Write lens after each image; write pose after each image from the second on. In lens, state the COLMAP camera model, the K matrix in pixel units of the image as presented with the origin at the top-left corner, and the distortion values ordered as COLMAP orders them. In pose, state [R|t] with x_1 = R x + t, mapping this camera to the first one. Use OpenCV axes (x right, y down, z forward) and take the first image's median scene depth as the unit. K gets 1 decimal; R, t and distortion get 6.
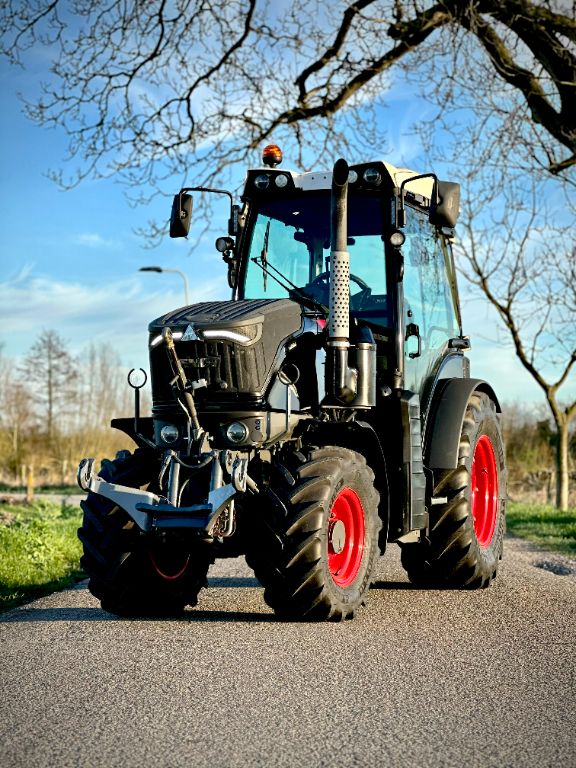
lens RADIAL K [[1727.3, 0, 288.0], [0, 1727.3, 384.0], [0, 0, 1]] dist [-0.045335, 0.155125]
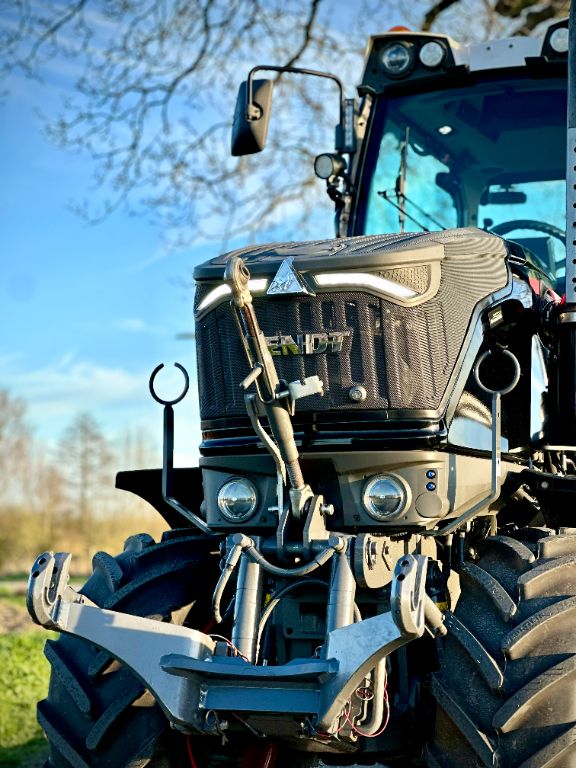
lens RADIAL K [[1697.4, 0, 288.0], [0, 1697.4, 384.0], [0, 0, 1]] dist [0.097696, 0.387418]
pose [[0.999762, 0.007033, -0.020656, -0.044789], [-0.008092, 0.998632, -0.051666, 0.020980], [0.020264, 0.051821, 0.998451, 0.532213]]
